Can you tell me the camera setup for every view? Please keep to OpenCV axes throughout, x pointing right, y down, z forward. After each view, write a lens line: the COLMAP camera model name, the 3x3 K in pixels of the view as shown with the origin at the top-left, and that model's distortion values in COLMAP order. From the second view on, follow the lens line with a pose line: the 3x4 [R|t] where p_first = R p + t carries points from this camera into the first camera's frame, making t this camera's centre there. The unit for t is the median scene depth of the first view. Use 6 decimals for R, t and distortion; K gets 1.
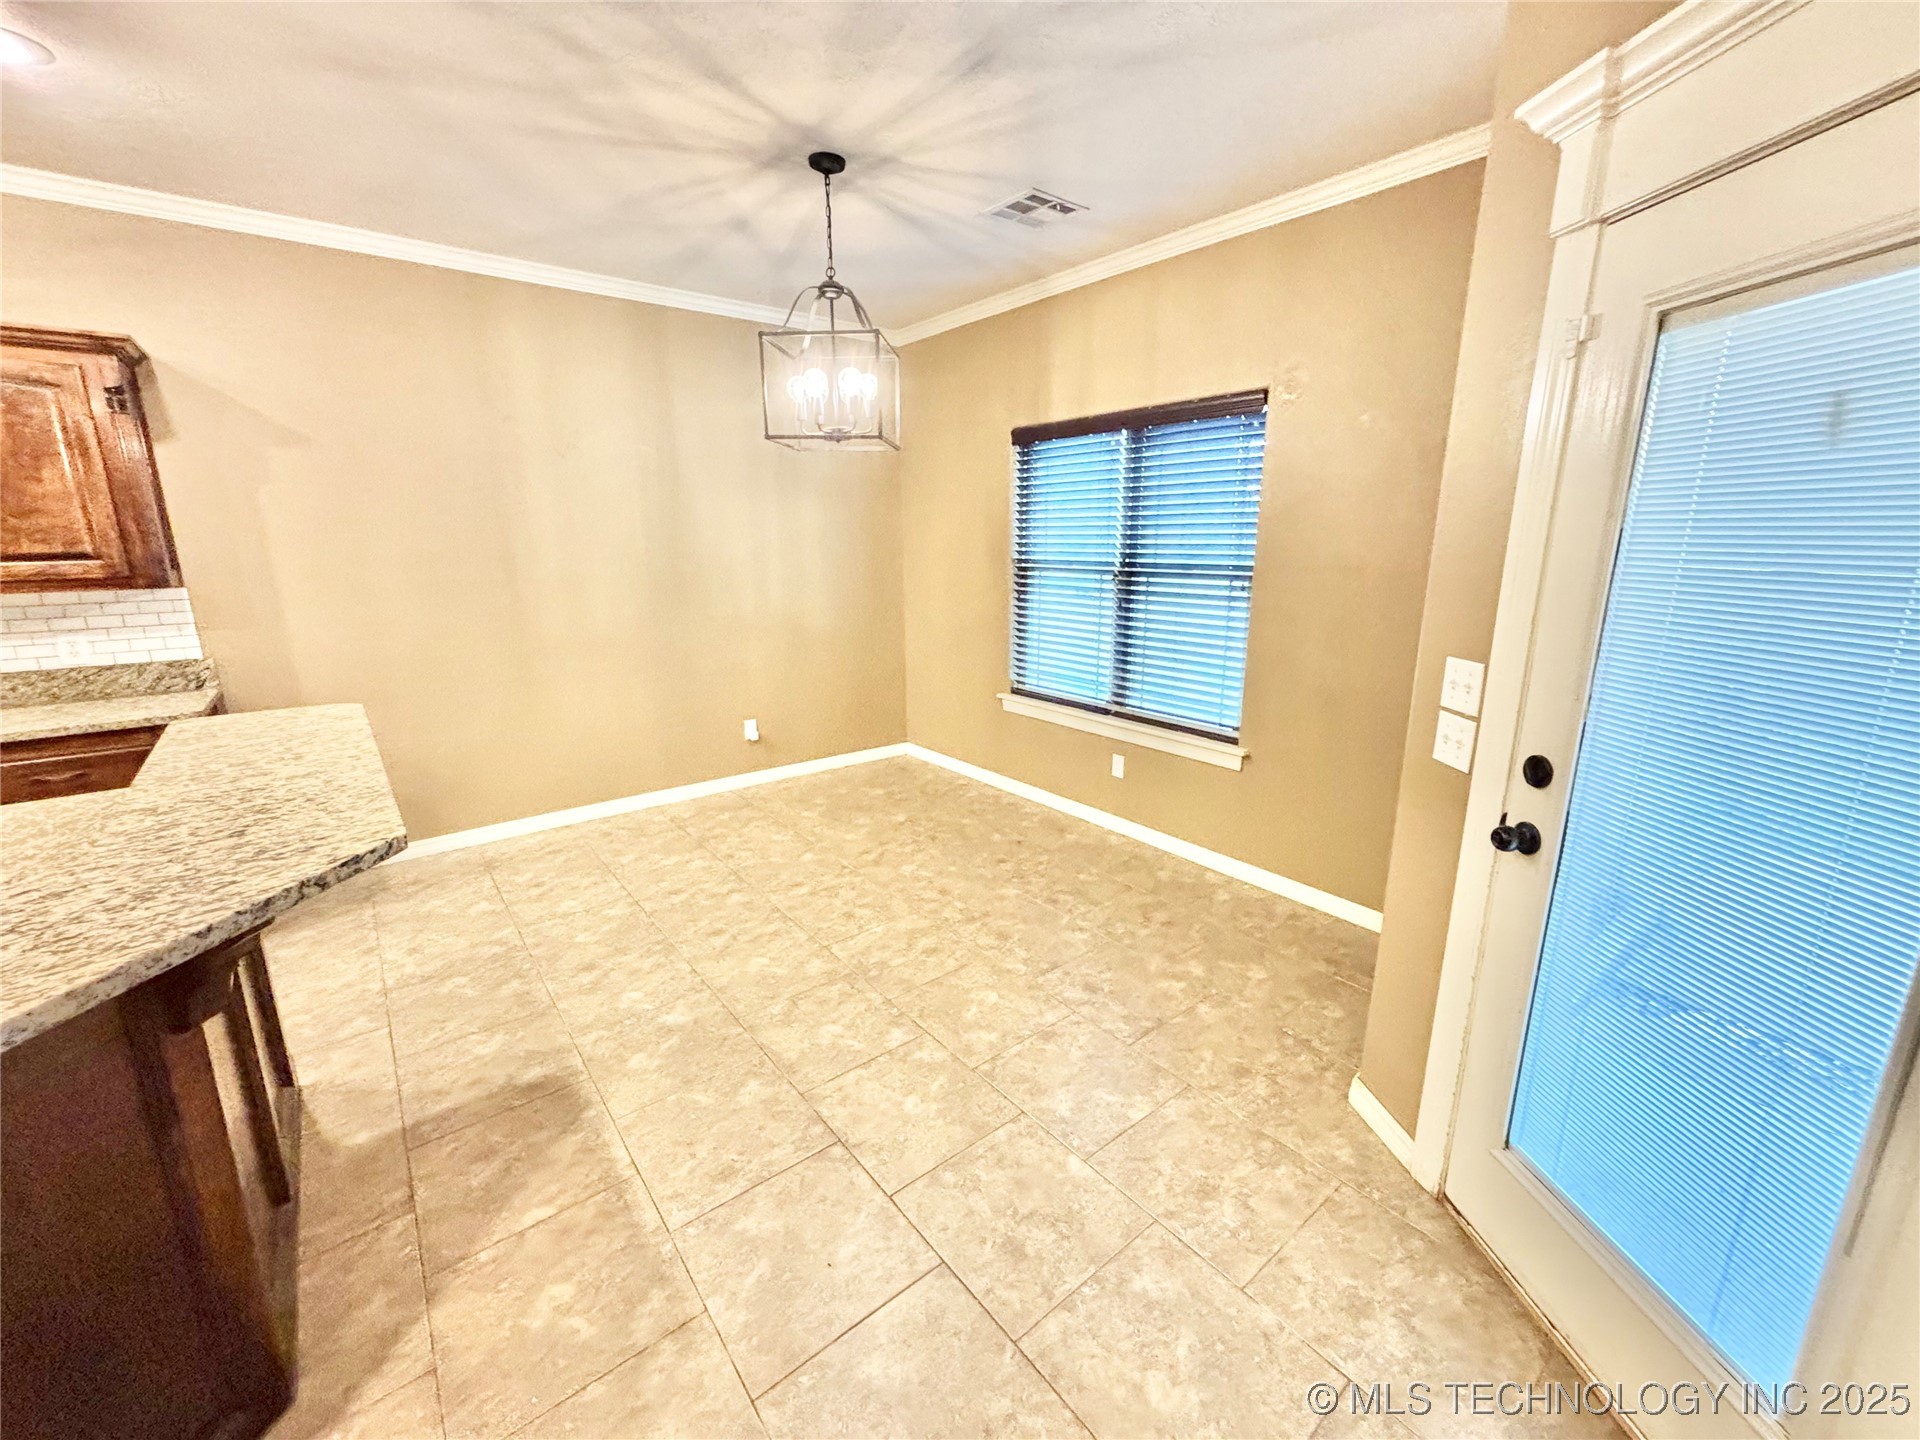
lens RADIAL K [[772.4, 0, 957.1], [0, 772.4, 715.2], [0, 0, 1]] dist [0.003284, -0.001900]
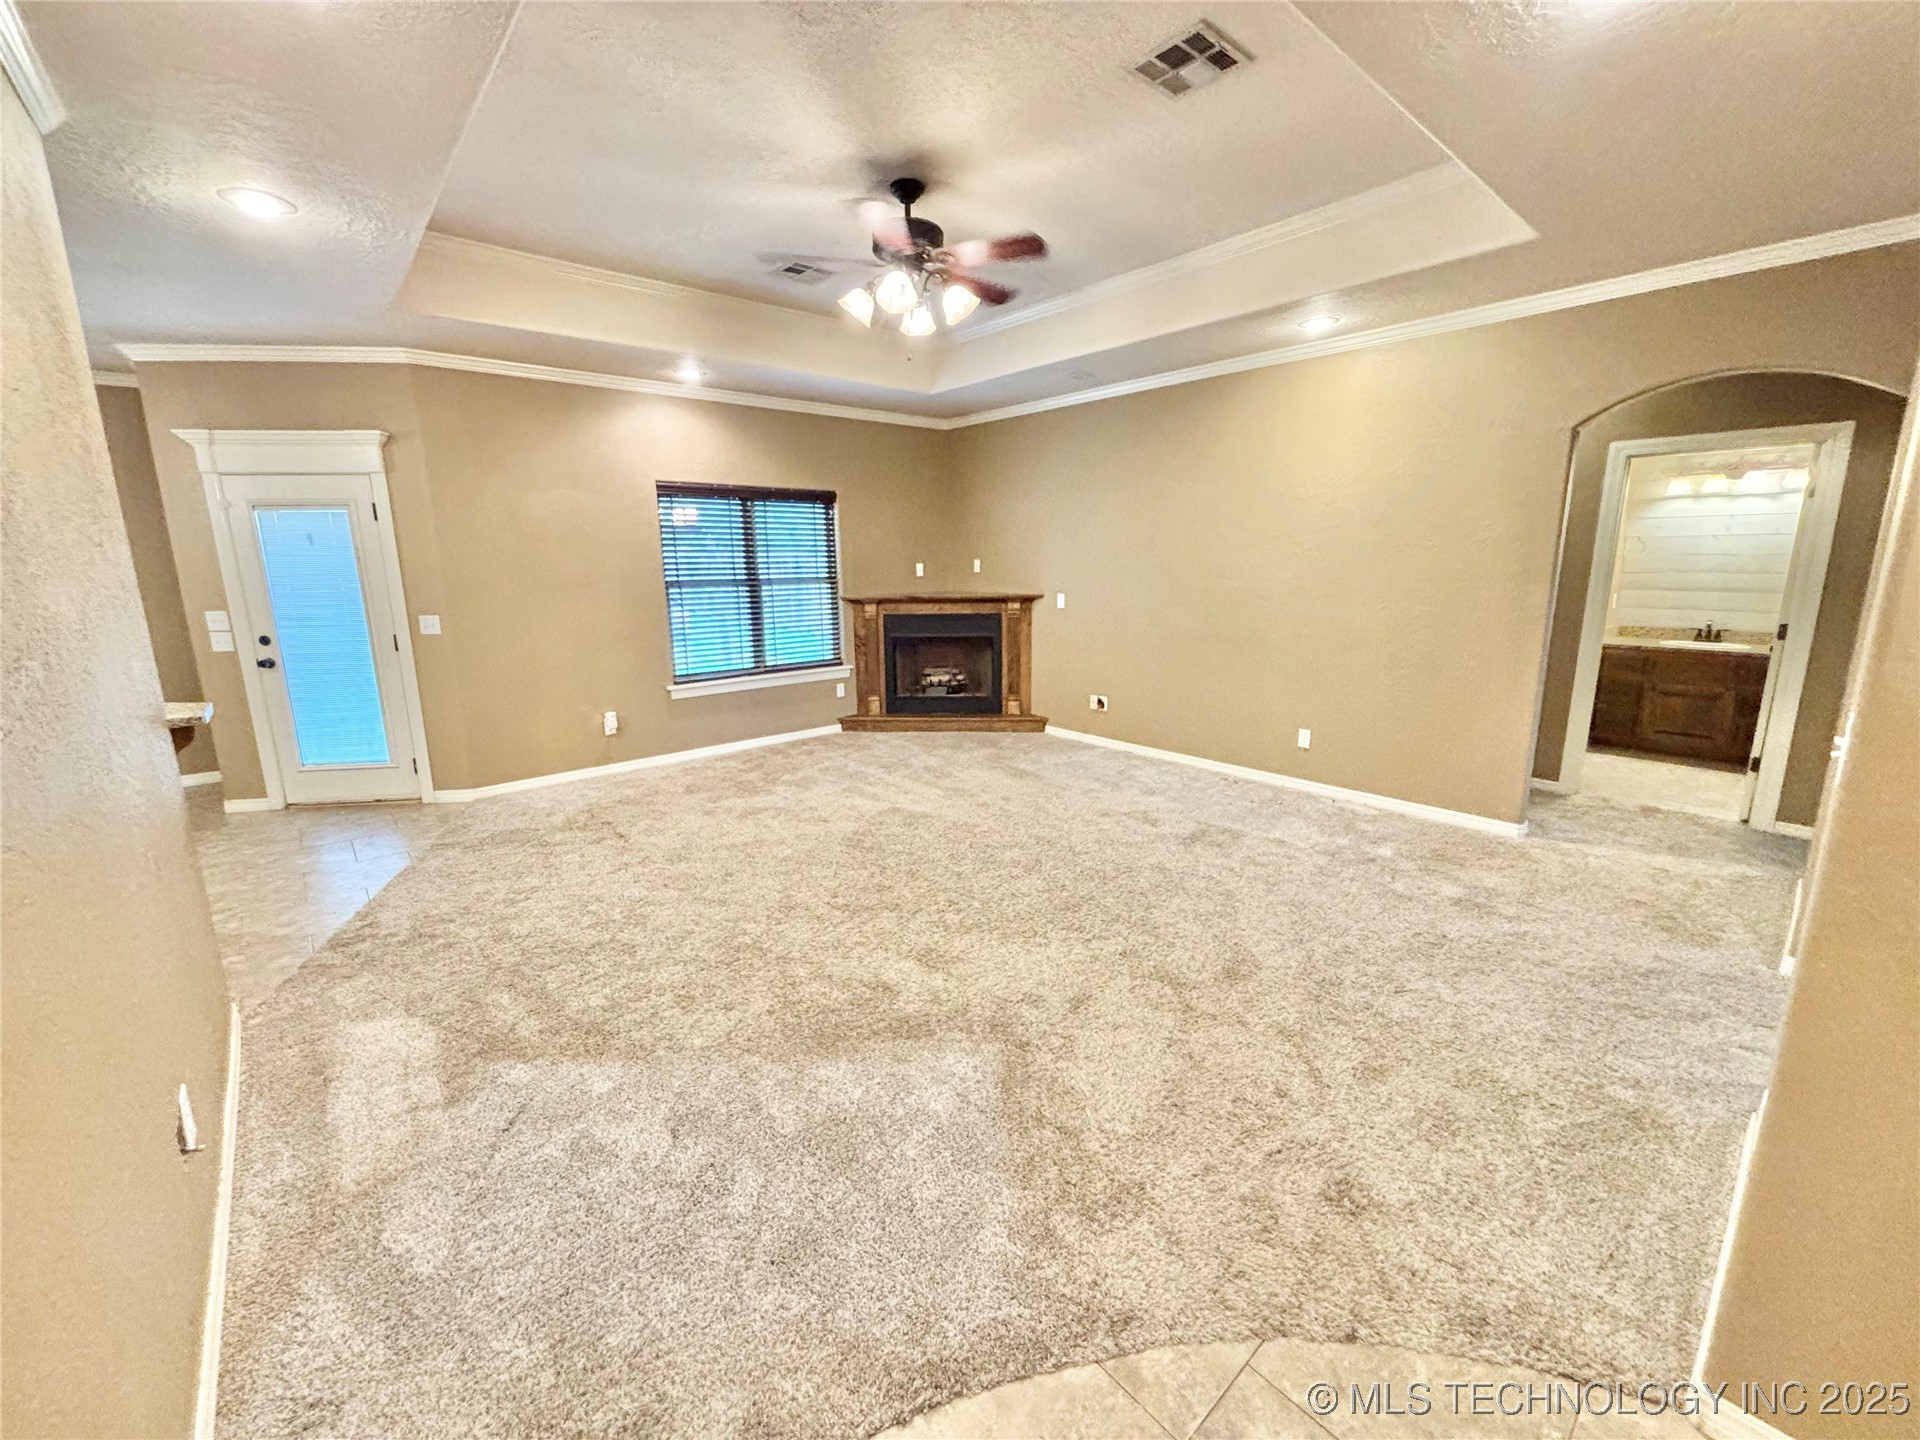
lens RADIAL K [[772.4, 0, 961.1], [0, 772.4, 715.9], [0, 0, 1]] dist [0.003284, -0.001900]
pose [[-0.041379, -0.203946, 0.978107, -1.380713], [0.242761, 0.947558, 0.207846, 0.219500], [-0.969203, 0.246047, 0.010301, -0.939621]]
